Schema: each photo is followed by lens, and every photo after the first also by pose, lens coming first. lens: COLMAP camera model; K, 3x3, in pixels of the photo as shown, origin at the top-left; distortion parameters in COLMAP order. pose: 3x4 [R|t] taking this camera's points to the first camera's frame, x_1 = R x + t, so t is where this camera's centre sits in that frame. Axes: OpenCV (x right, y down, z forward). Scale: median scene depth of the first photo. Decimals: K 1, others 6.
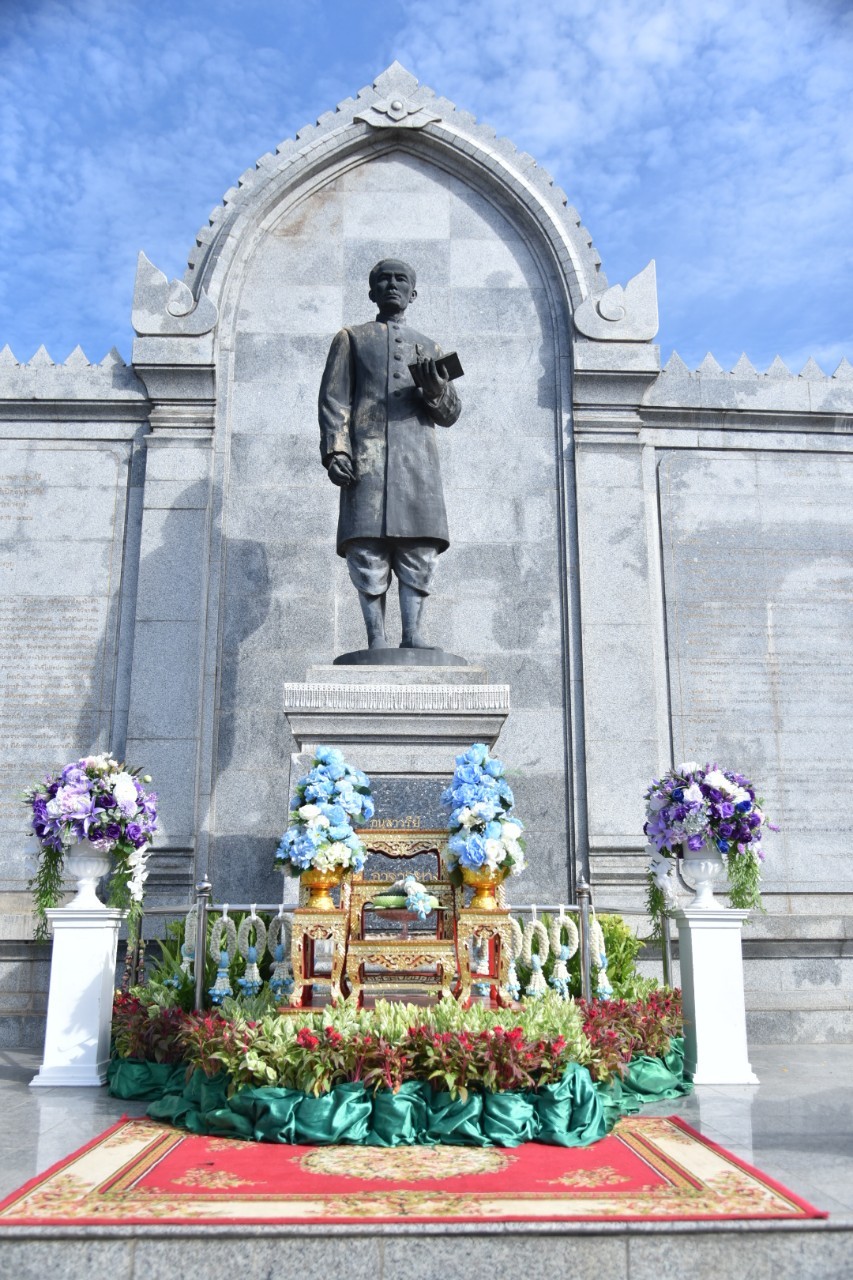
lens RADIAL K [[1036.8, 0, 394.2], [0, 1036.8, 638.6], [0, 0, 1]] dist [-0.011585, -0.003079]
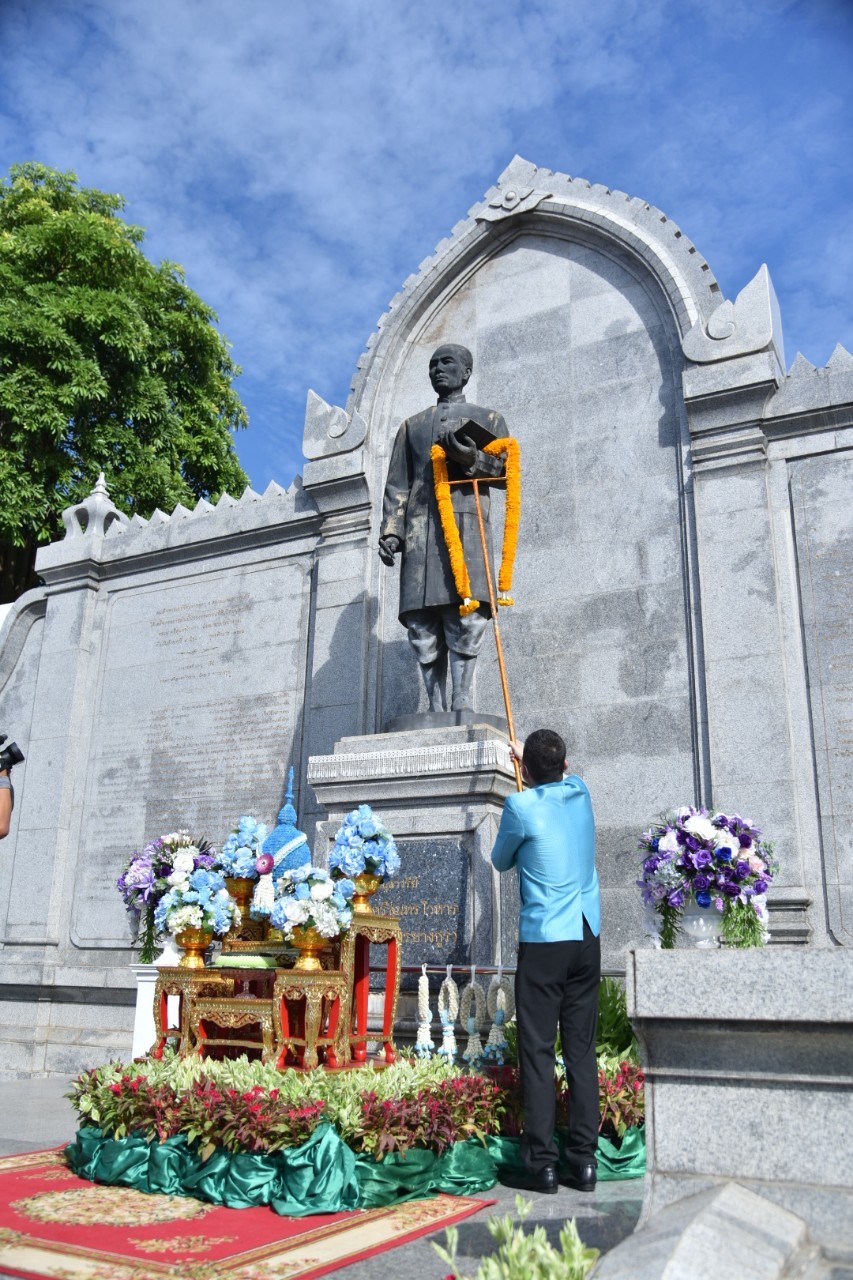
lens RADIAL K [[971.8, 0, 425.3], [0, 971.8, 654.3], [0, 0, 1]] dist [-0.035749, 0.003808]
pose [[0.890294, -0.131021, -0.436131, 0.320677], [0.106946, 0.991087, -0.079425, 0.020805], [0.442650, 0.024069, 0.896371, 0.094912]]
